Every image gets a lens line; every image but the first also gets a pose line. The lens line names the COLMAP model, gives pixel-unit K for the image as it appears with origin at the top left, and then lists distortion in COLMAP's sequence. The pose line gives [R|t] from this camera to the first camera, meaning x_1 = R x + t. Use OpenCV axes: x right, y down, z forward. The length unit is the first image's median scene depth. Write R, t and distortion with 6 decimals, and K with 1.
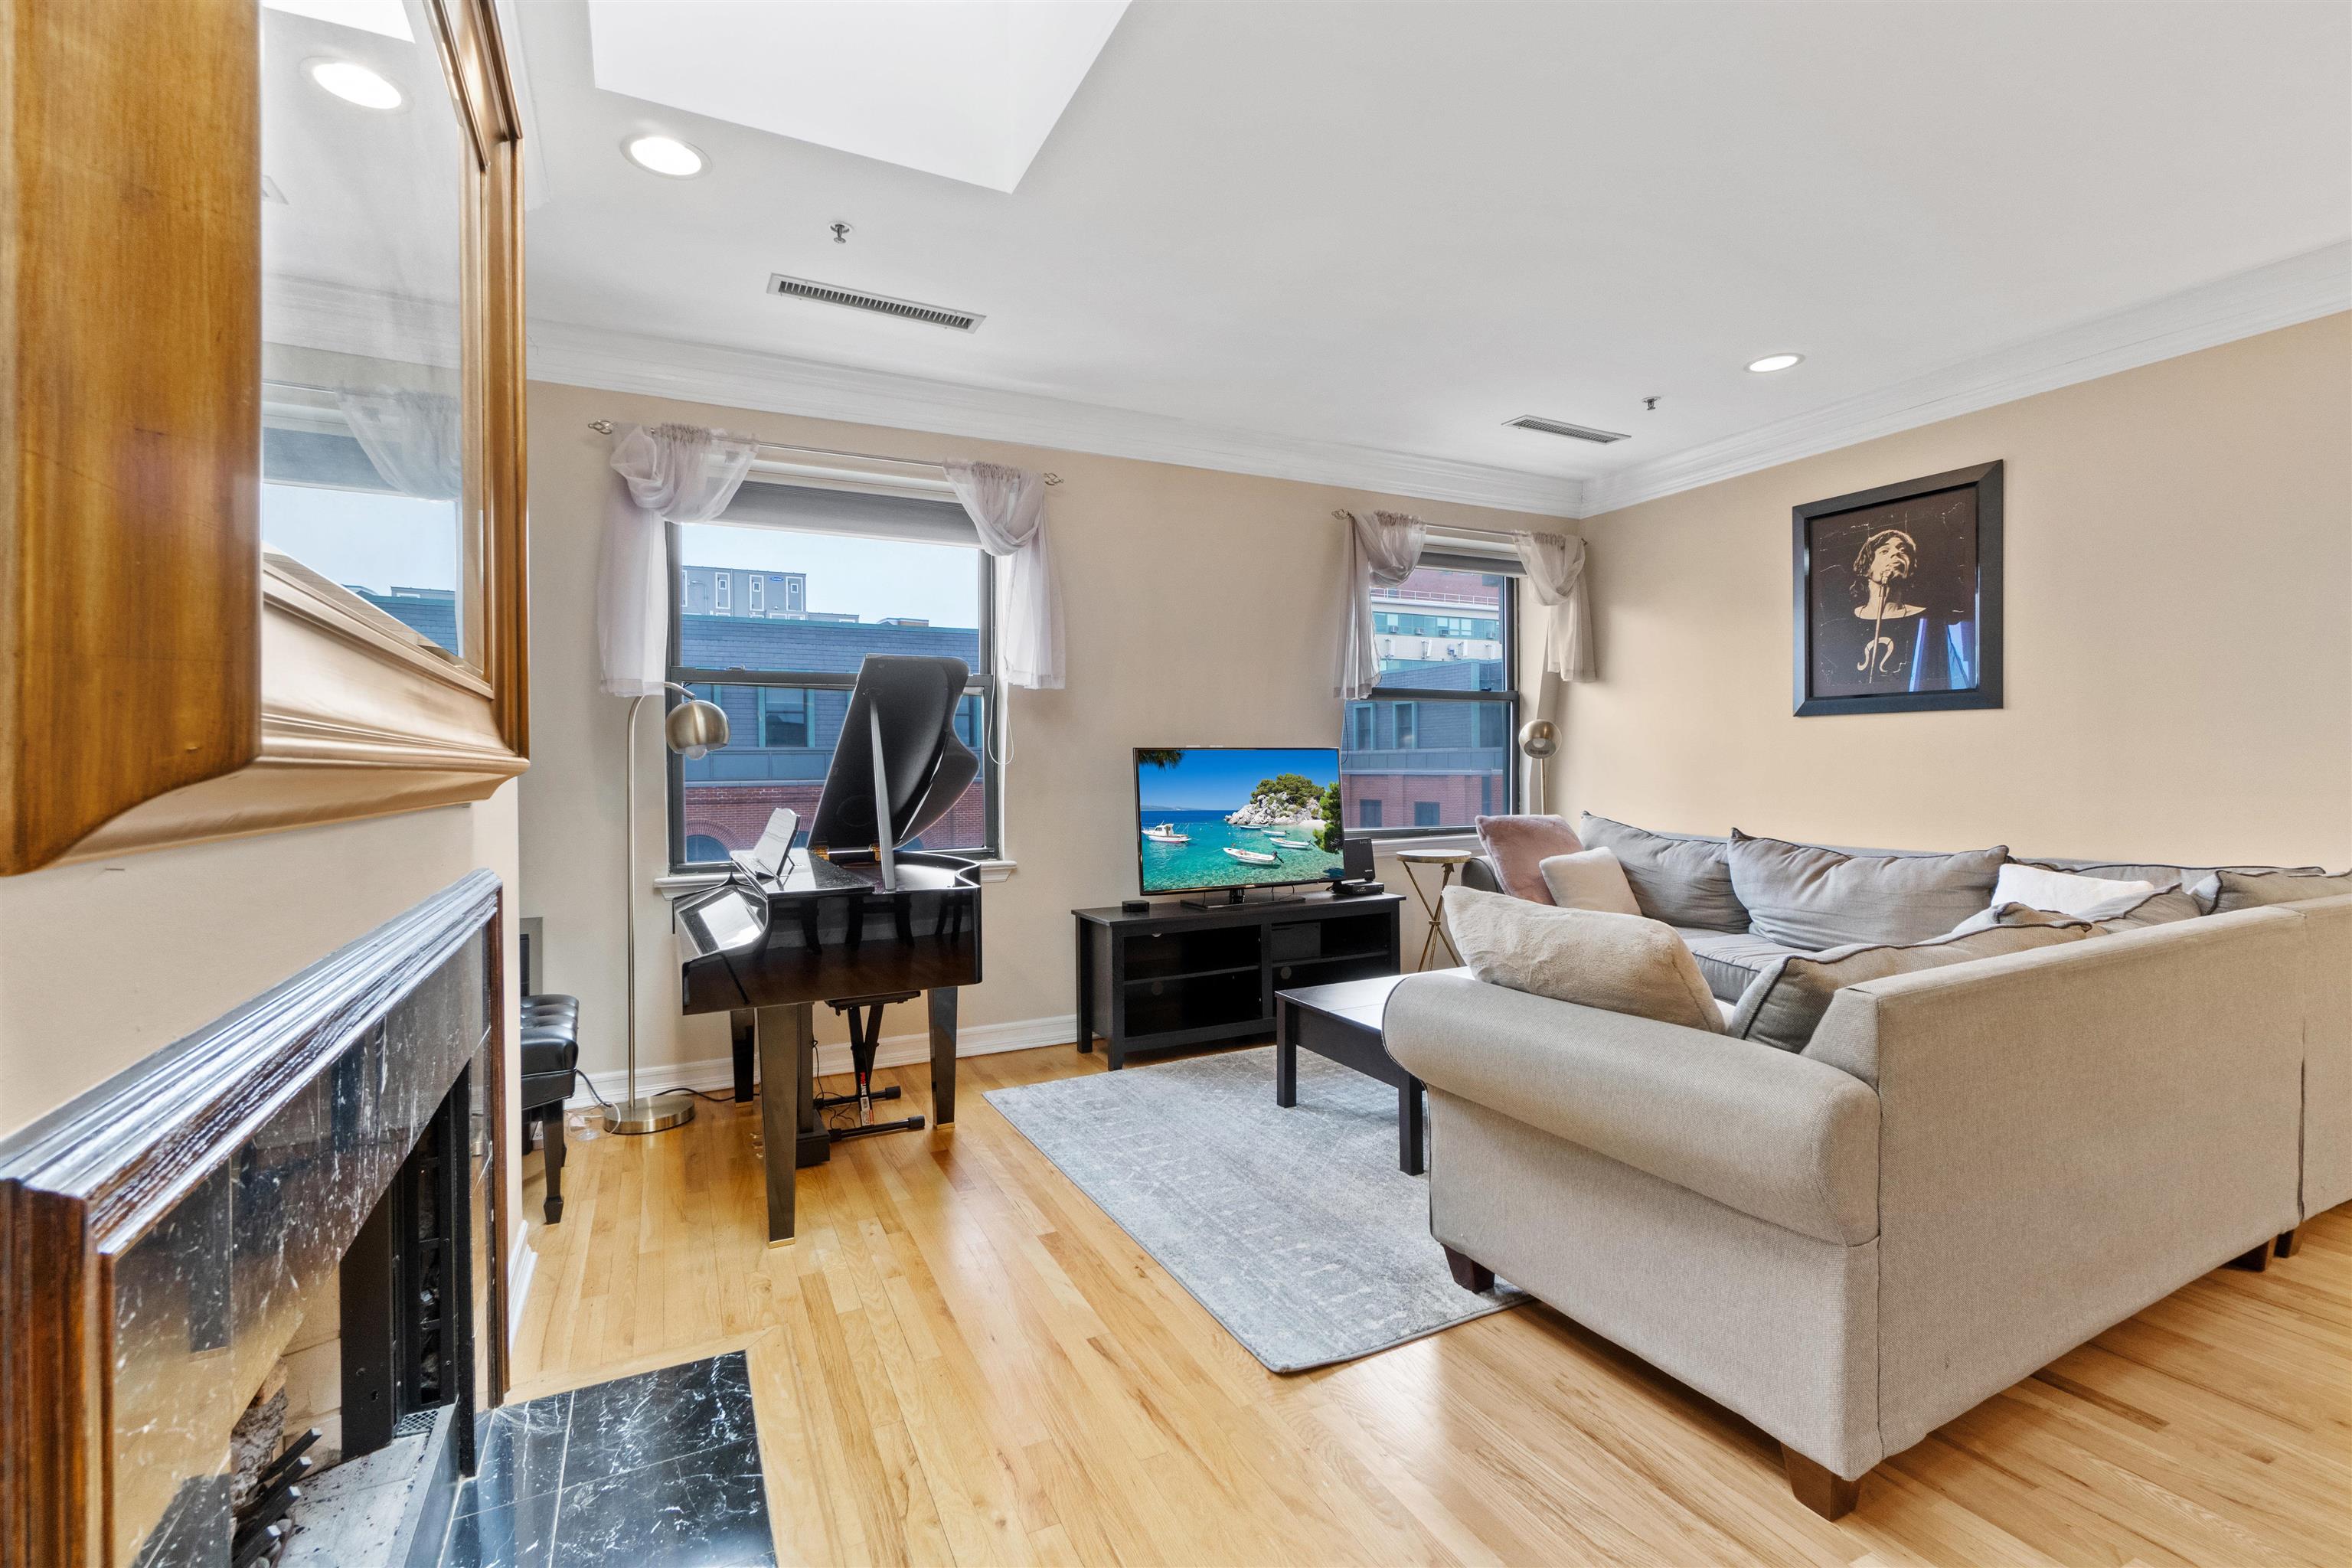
lens RADIAL K [[1041.7, 0, 1164.6], [0, 1041.7, 774.4], [0, 0, 1]] dist [0.000583, -0.000109]
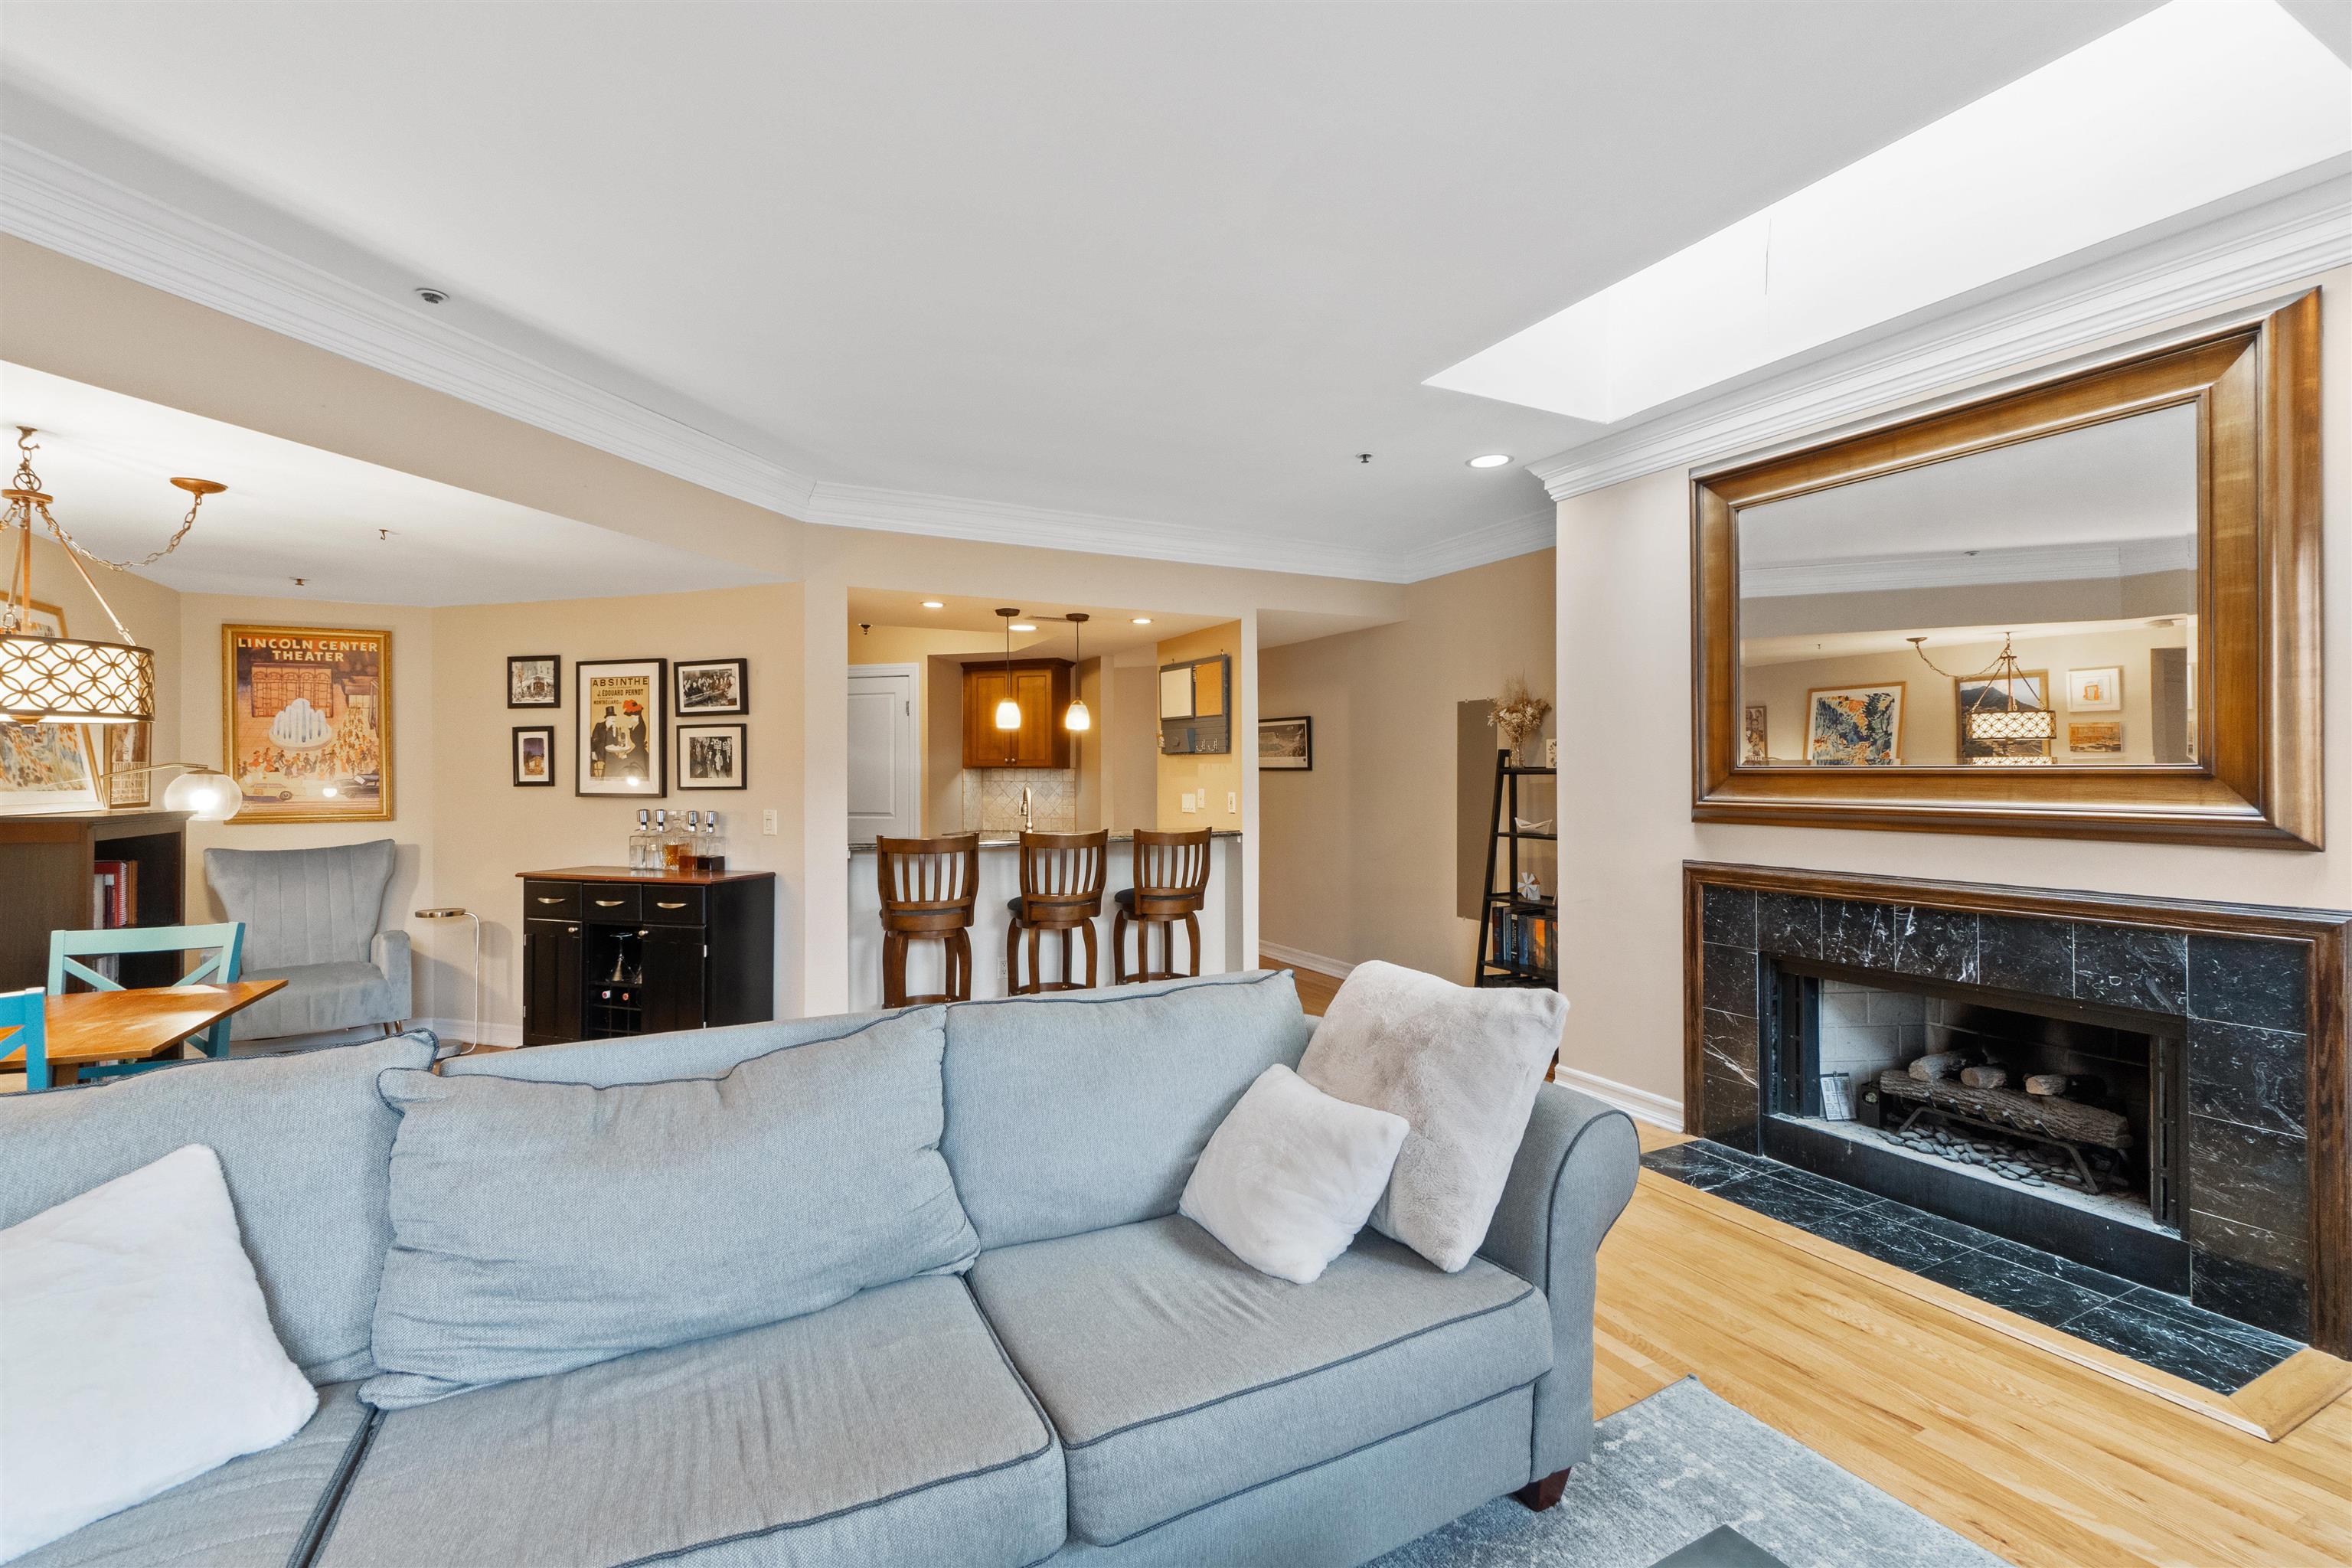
lens RADIAL K [[1028.6, 0, 1162.5], [0, 1028.6, 777.1], [0, 0, 1]] dist [-0.004239, 0.002661]
pose [[-0.999914, 0.012657, -0.003409, 0.368890], [0.012620, 0.999865, 0.010565, -0.048138], [0.003543, 0.010521, -0.999938, 1.151032]]
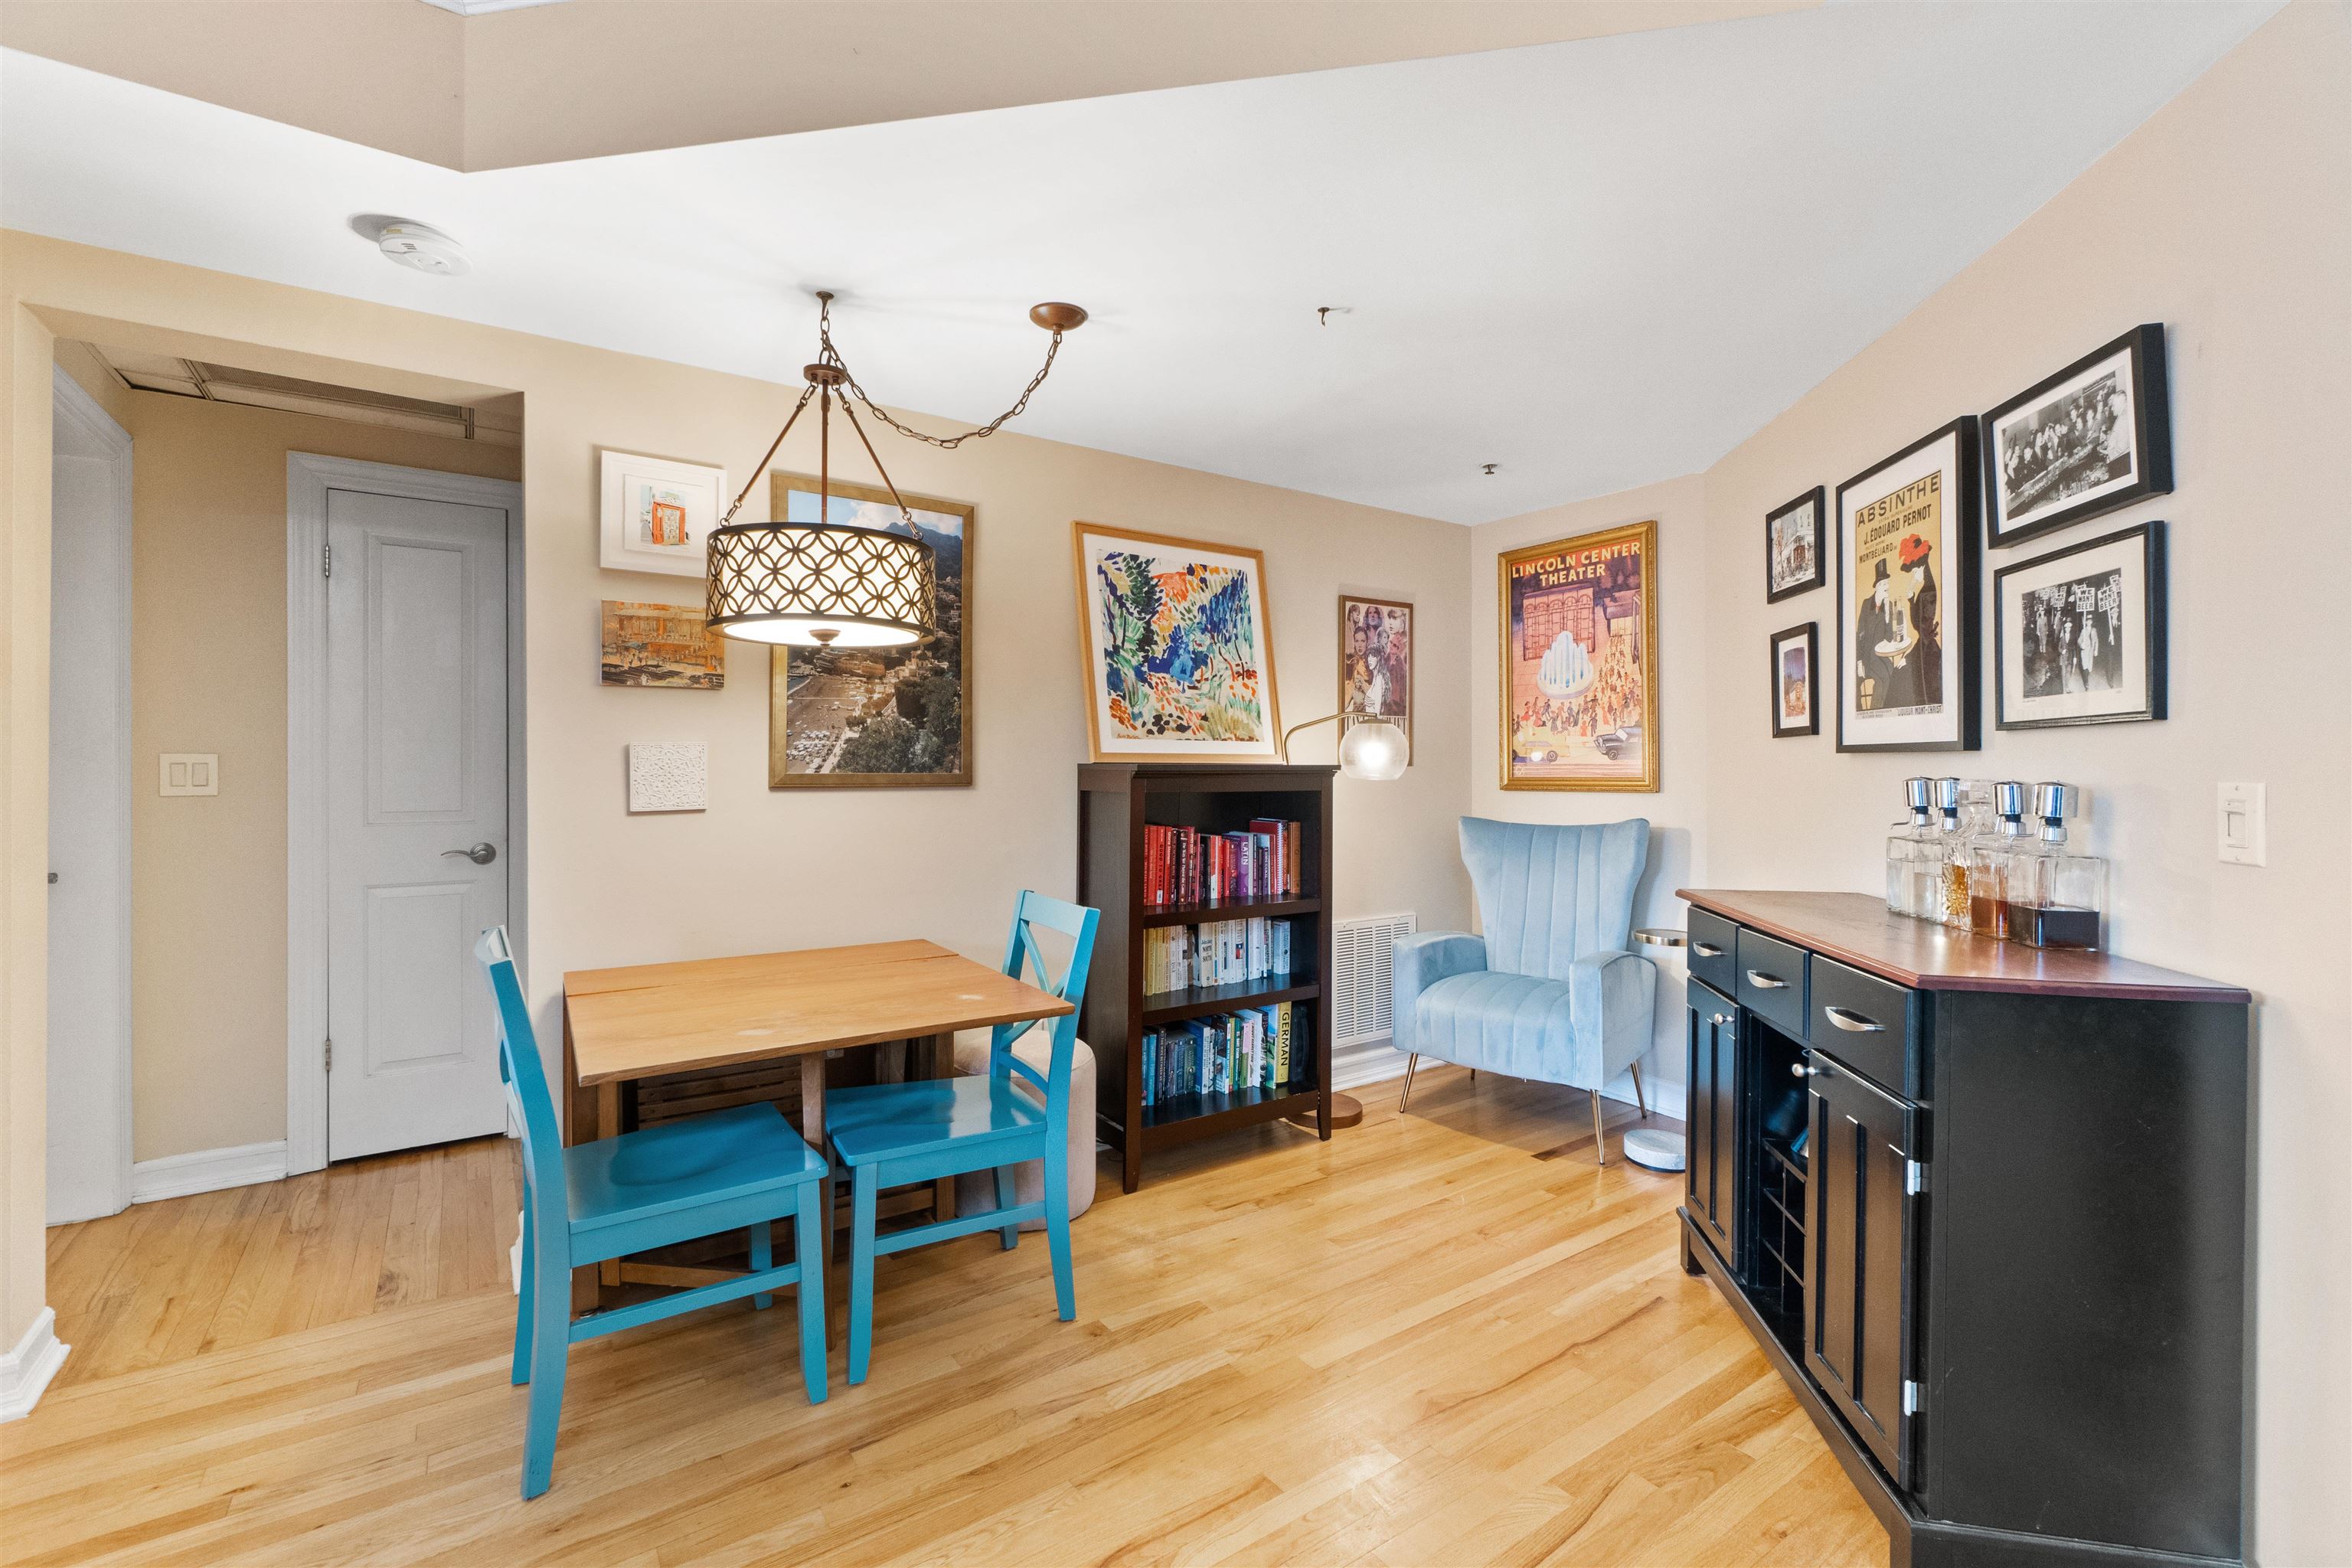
lens RADIAL K [[1019.3, 0, 1170.5], [0, 1019.3, 764.5], [0, 0, 1]] dist [0.000267, 0.000119]
pose [[-0.144182, 0.013392, 0.989461, 0.526867], [0.010380, 0.999874, -0.012020, -0.006725], [-0.989497, 0.008538, -0.144303, 0.337059]]
